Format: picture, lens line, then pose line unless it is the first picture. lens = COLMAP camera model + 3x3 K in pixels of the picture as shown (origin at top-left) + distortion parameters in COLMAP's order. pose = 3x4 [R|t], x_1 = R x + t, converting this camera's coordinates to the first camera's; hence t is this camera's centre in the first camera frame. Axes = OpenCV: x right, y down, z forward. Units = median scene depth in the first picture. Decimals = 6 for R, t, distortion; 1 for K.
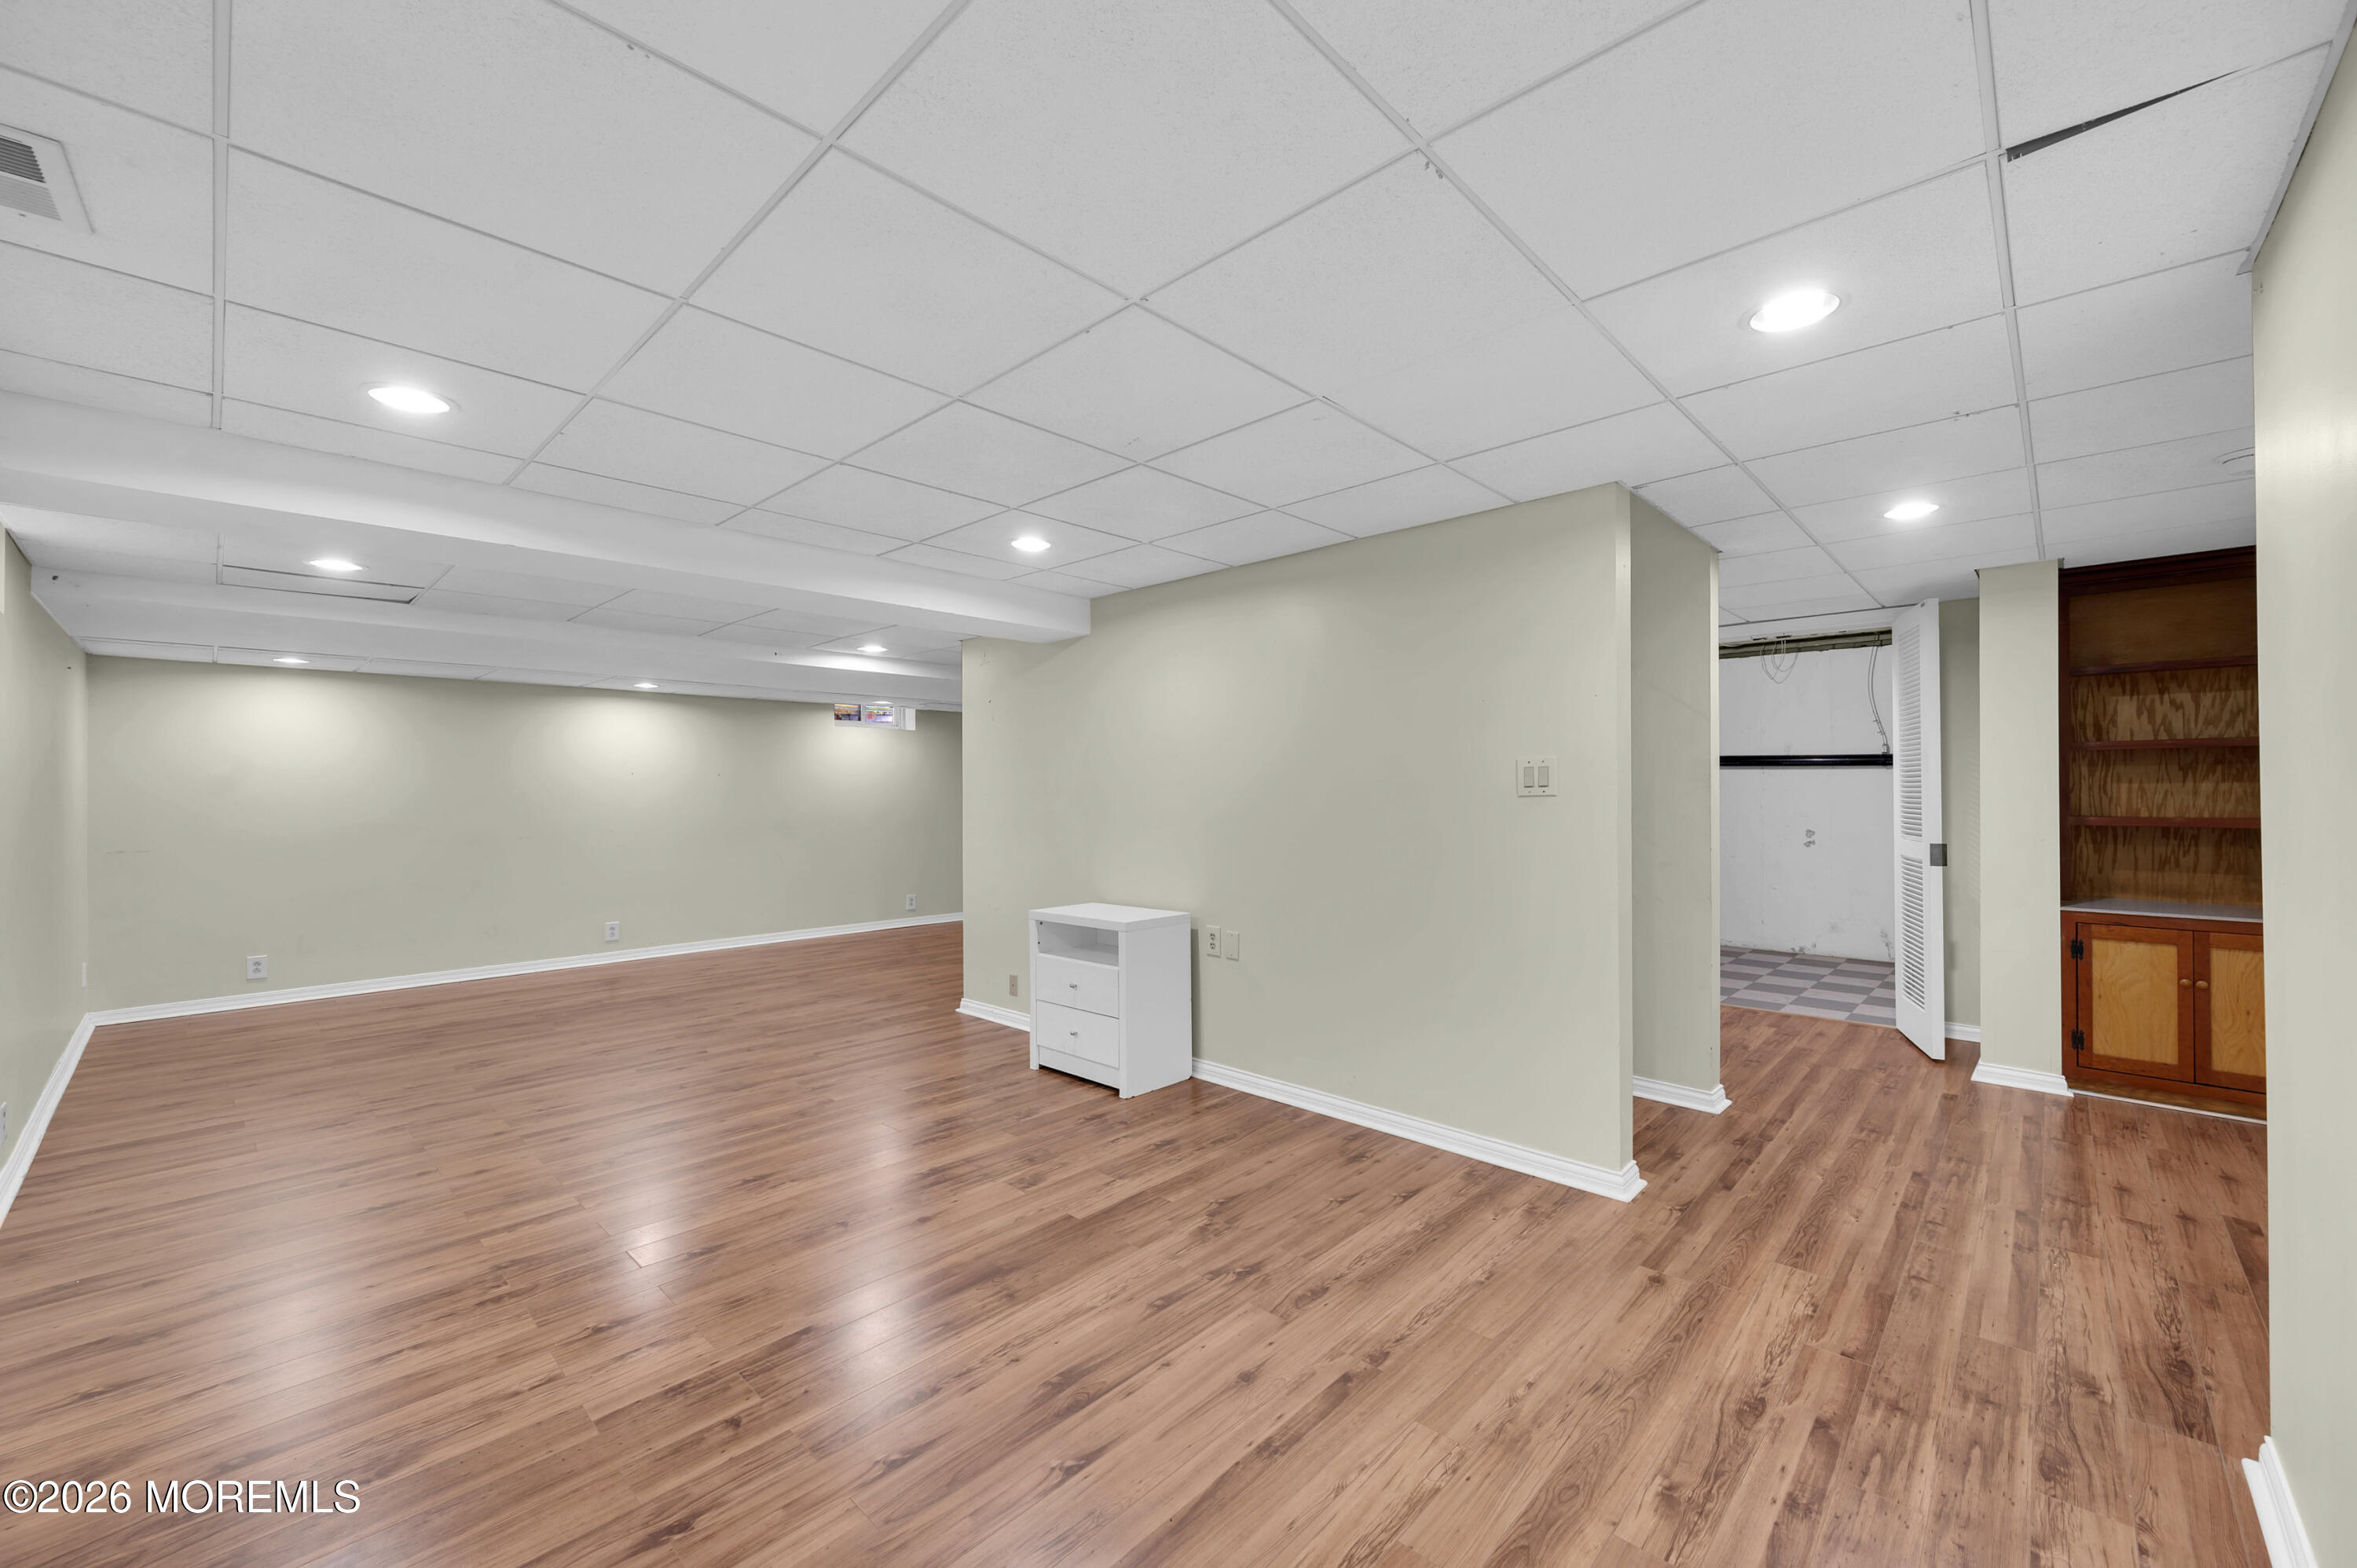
lens RADIAL K [[931.7, 0, 1162.6], [0, 931.7, 785.5], [0, 0, 1]] dist [0.001174, -0.002015]
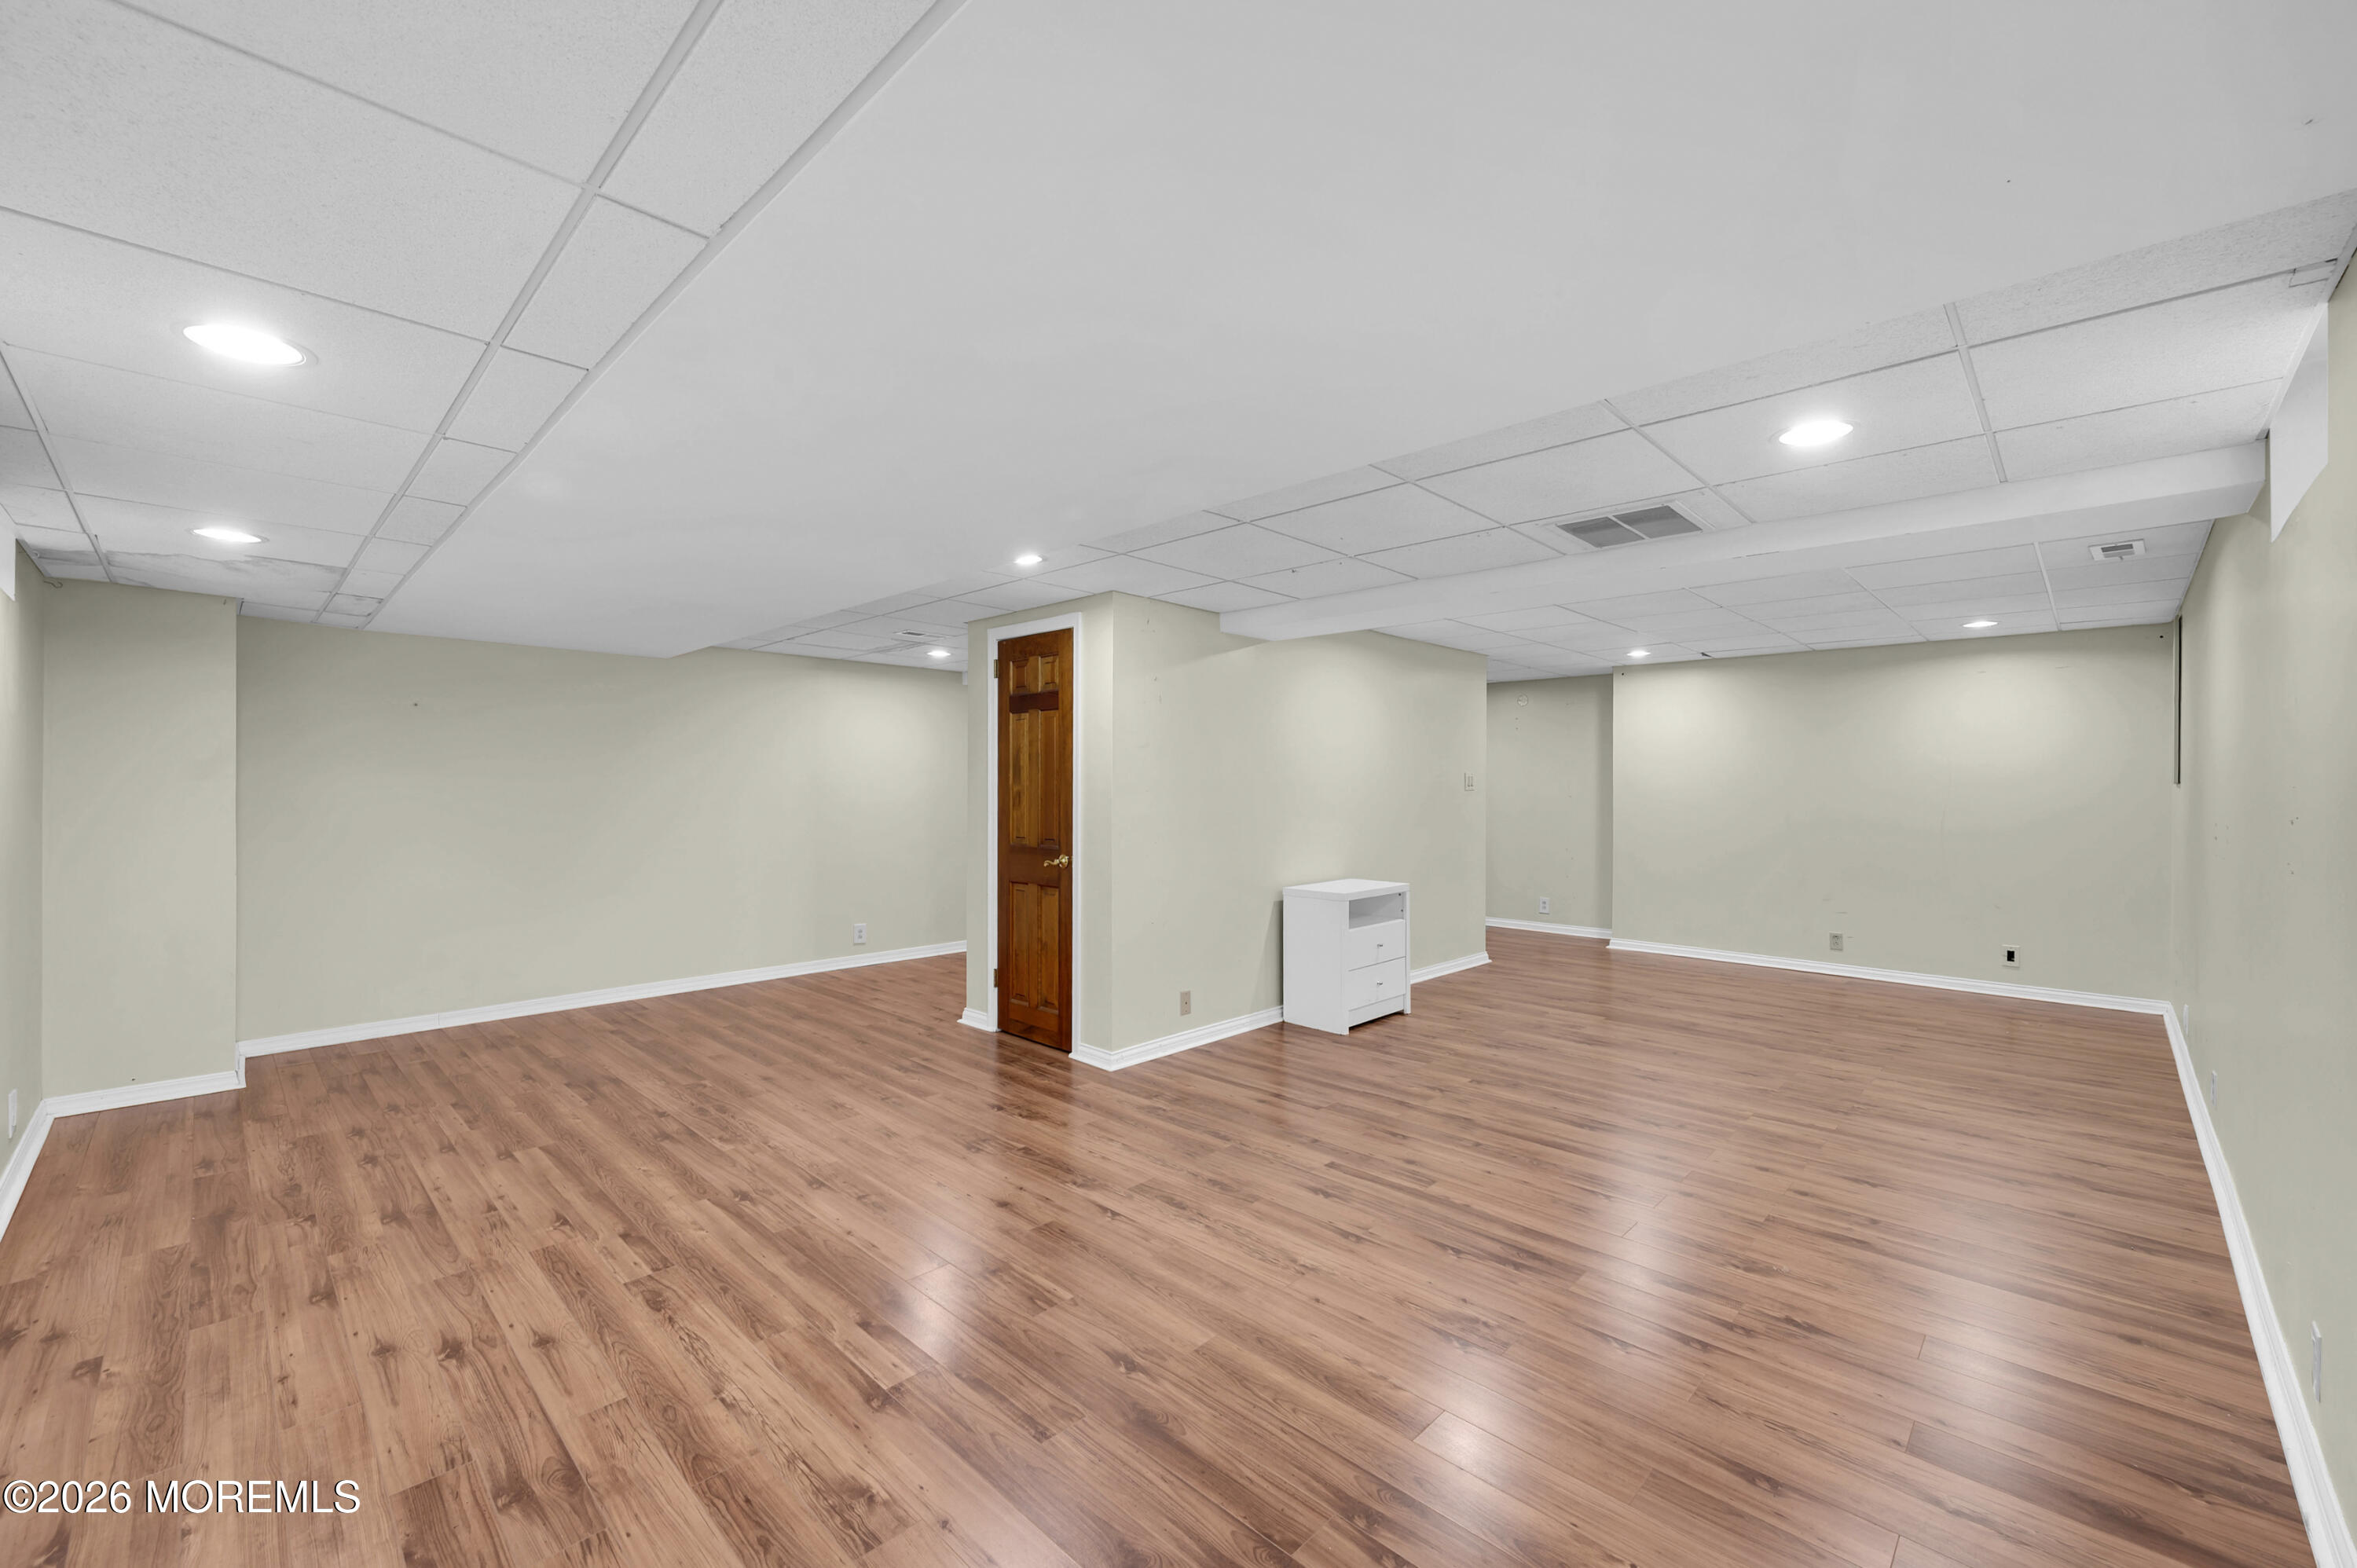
lens RADIAL K [[931.7, 0, 1162.7], [0, 931.7, 792.6], [0, 0, 1]] dist [0.001174, -0.002015]
pose [[0.009666, 0.001896, 0.999951, -1.389255], [-0.011538, 0.999932, -0.001785, 0.010600], [-0.999887, -0.011520, 0.009687, 1.306518]]
